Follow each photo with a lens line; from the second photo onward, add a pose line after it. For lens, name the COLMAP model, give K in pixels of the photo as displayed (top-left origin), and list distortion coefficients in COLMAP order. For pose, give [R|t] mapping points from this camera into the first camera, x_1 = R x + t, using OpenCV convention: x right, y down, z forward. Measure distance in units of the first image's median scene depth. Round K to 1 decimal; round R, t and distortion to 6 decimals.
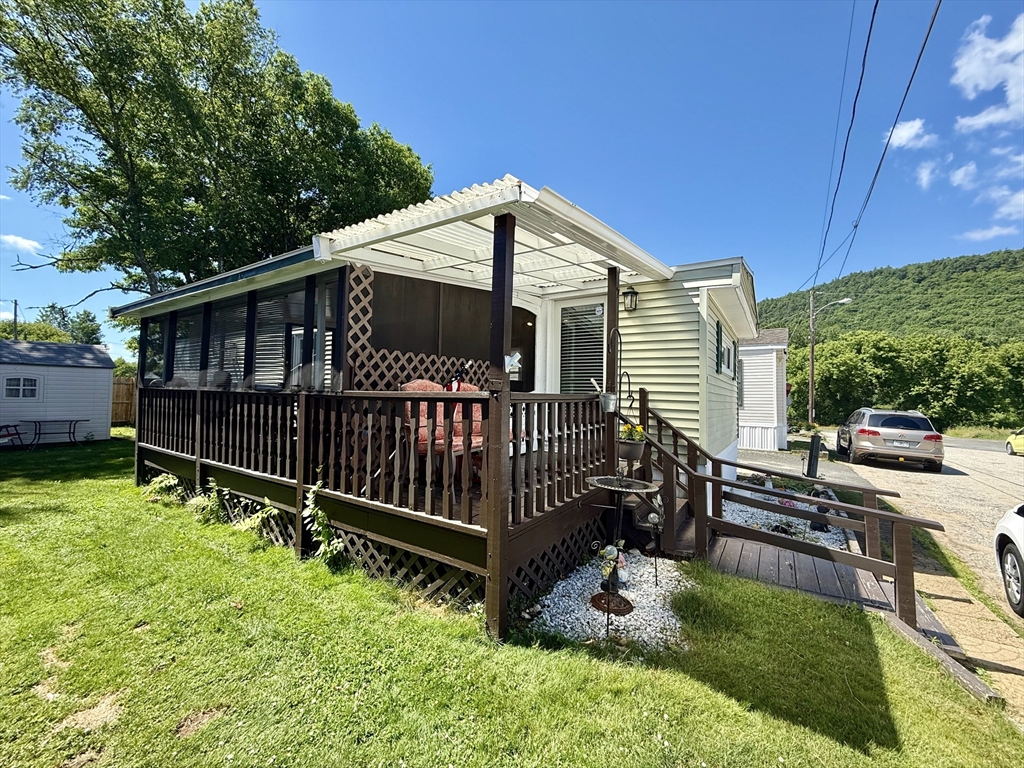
lens RADIAL K [[411.2, 0, 512.2], [0, 411.2, 384.5], [0, 0, 1]] dist [0.003696, 0.000817]
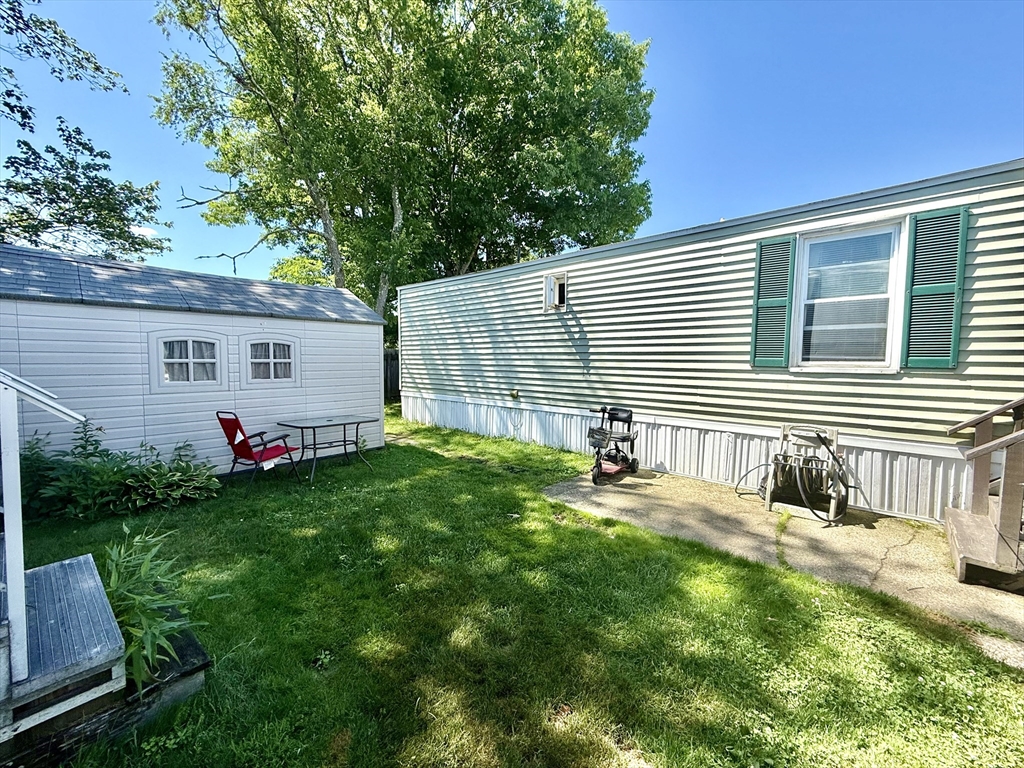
lens RADIAL K [[411.2, 0, 513.0], [0, 411.2, 381.4], [0, 0, 1]] dist [0.003696, 0.000817]
pose [[0.988930, -0.002683, -0.148359, -1.396986], [0.014082, 0.997021, 0.075835, -0.003148], [0.147714, -0.077085, 0.986022, 0.904611]]
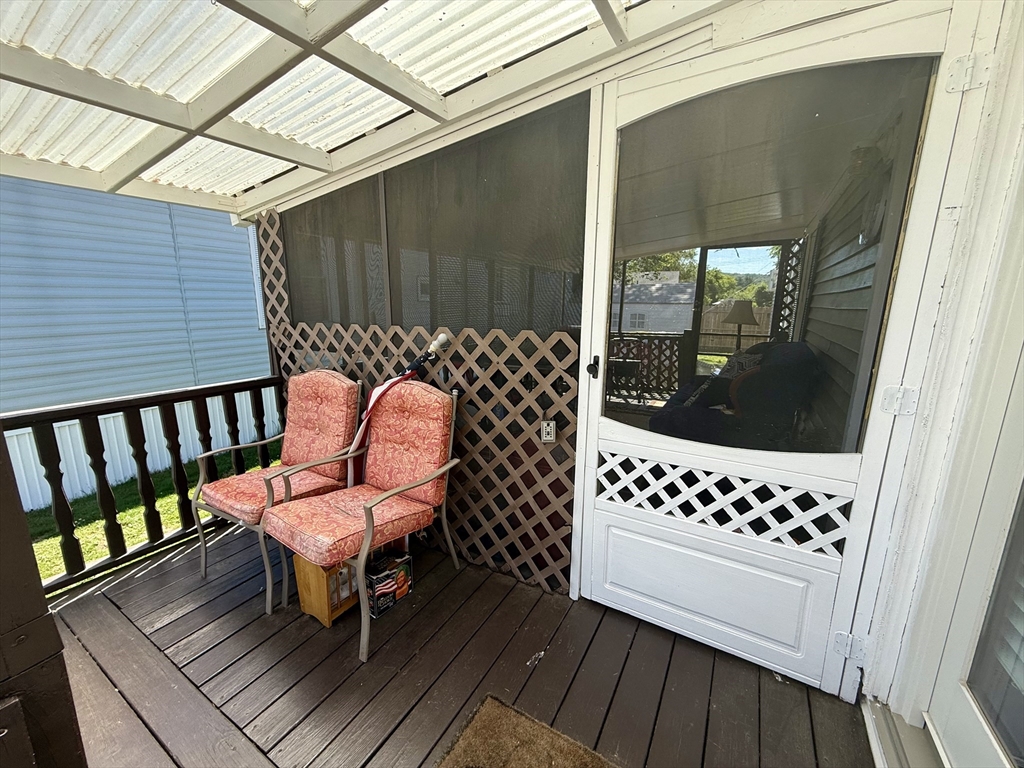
lens RADIAL K [[411.2, 0, 510.0], [0, 411.2, 384.4], [0, 0, 1]] dist [0.003696, 0.000817]
pose [[0.034109, 0.181427, -0.982813, 0.297293], [0.019574, 0.983075, 0.182155, -0.072712], [0.999226, -0.025451, 0.029980, 0.943627]]
